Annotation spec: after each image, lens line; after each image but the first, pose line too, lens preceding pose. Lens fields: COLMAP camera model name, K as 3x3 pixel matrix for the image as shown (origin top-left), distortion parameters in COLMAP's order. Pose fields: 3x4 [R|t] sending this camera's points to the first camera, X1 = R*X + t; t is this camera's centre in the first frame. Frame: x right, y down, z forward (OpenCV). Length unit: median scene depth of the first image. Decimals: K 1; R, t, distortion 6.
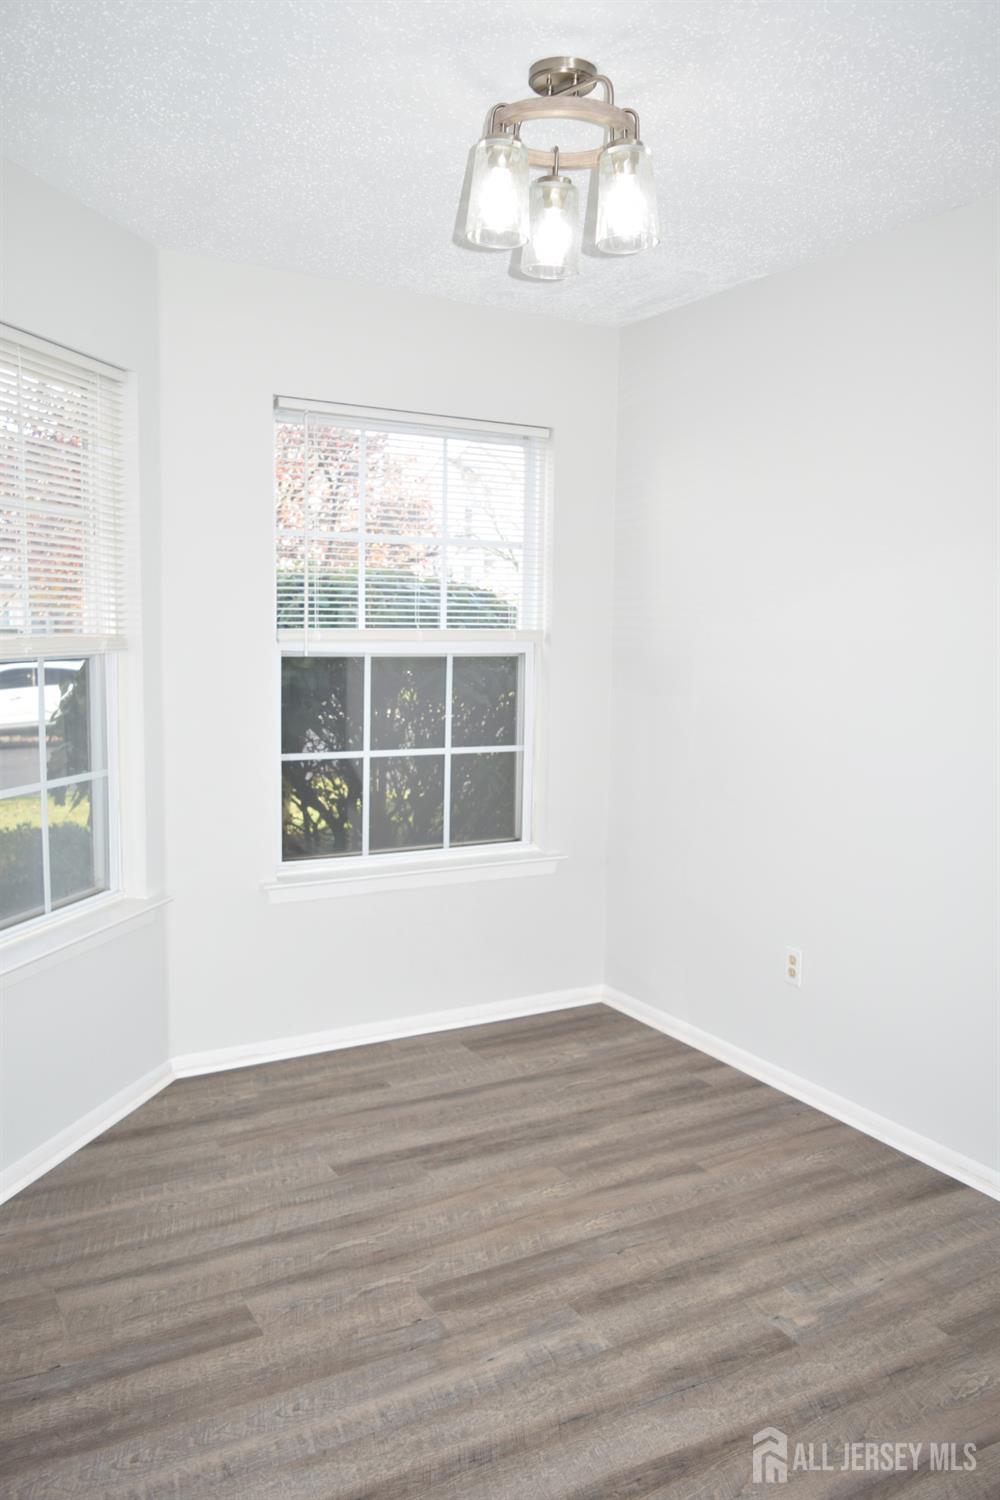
lens RADIAL K [[1156.7, 0, 510.0], [0, 1156.7, 752.6], [0, 0, 1]] dist [-0.011297, 0.002723]
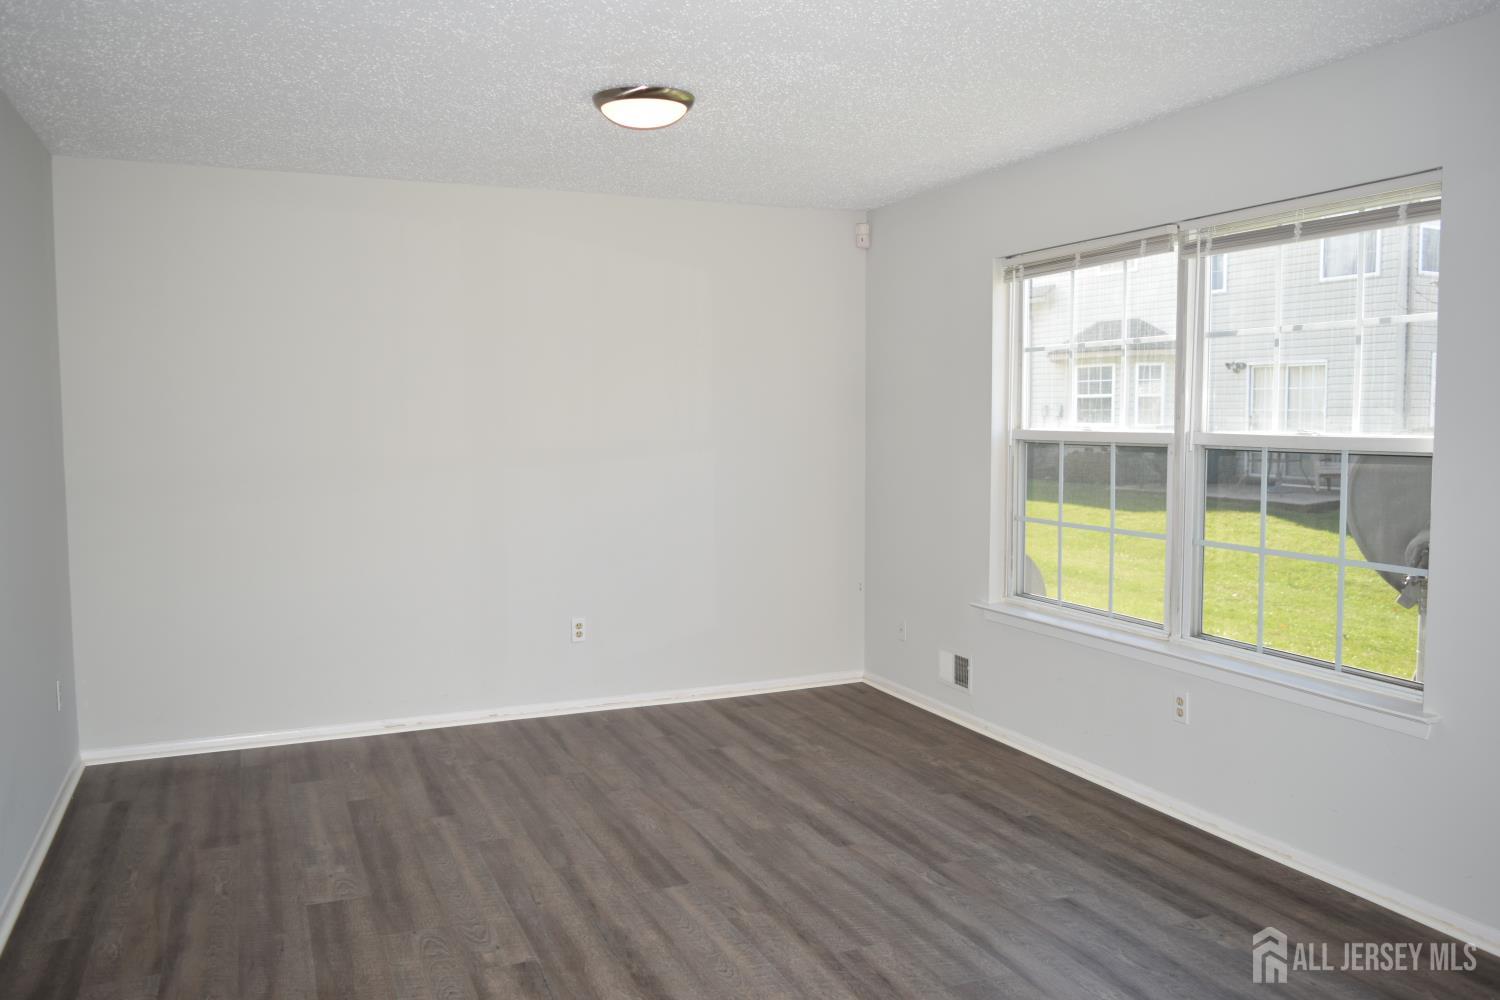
lens RADIAL K [[1156.7, 0, 756.2], [0, 1156.7, 498.8], [0, 0, 1]] dist [-0.011297, 0.002723]
pose [[-0.114471, 0.057720, -0.991748, 1.174983], [-0.103094, 0.992230, 0.069648, -0.066256], [0.988063, 0.110216, -0.107631, 0.750105]]
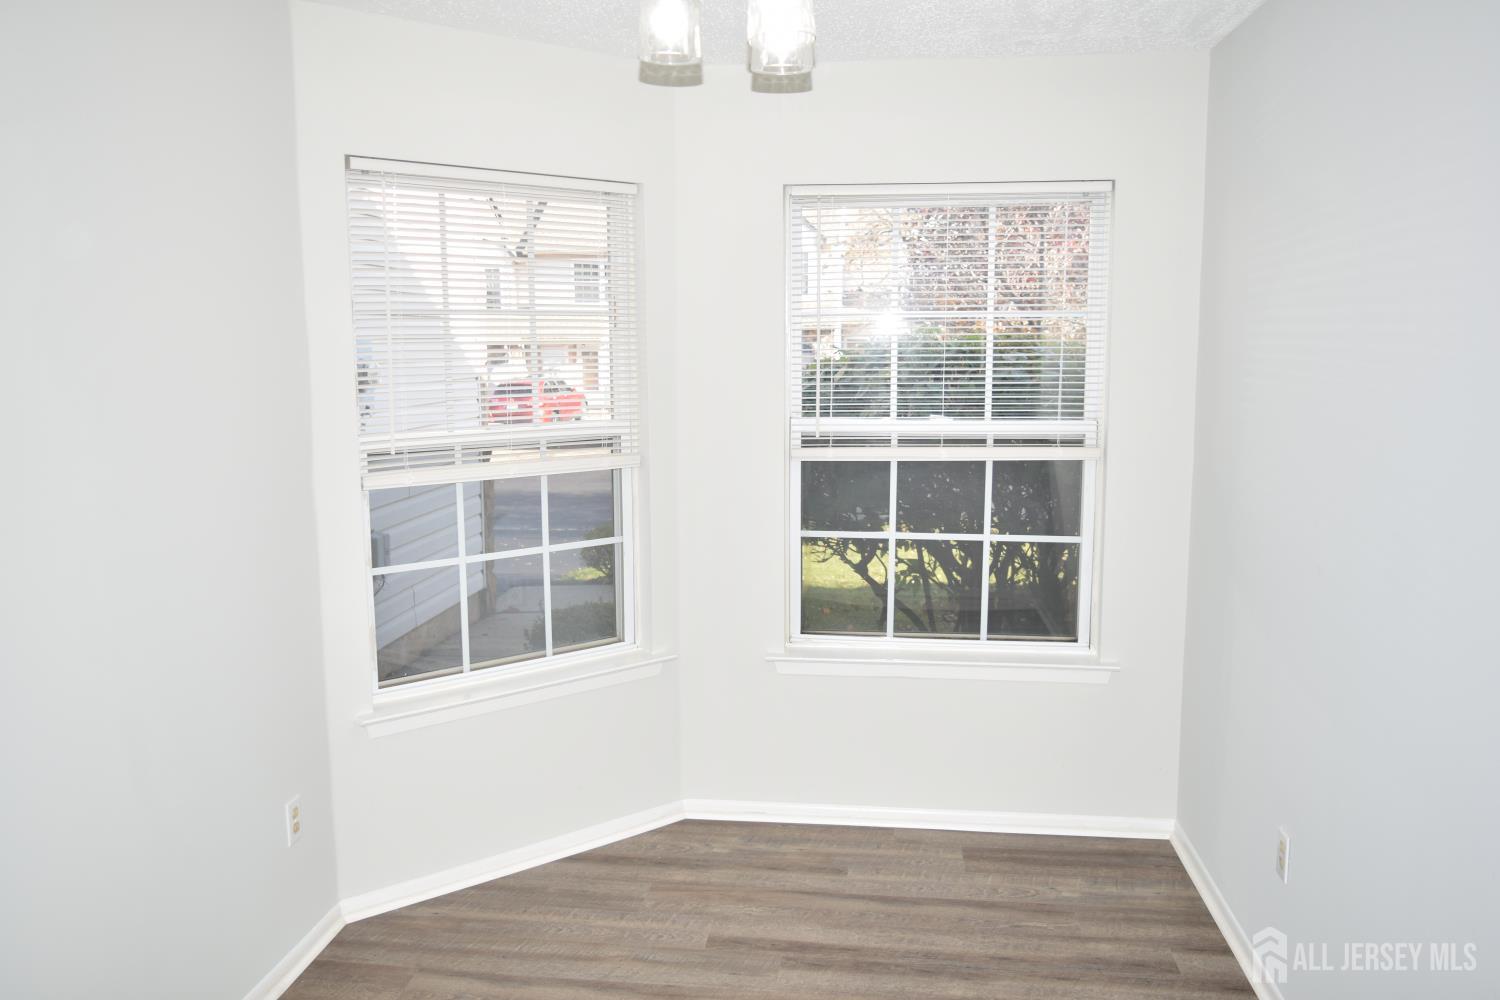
lens RADIAL K [[1156.7, 0, 756.8], [0, 1156.7, 498.3], [0, 0, 1]] dist [-0.011297, 0.002723]
pose [[0.799280, 0.061059, -0.597849, 0.412598], [-0.049692, 0.998133, 0.035506, -0.066382], [0.598901, 0.001329, 0.800822, 0.159709]]
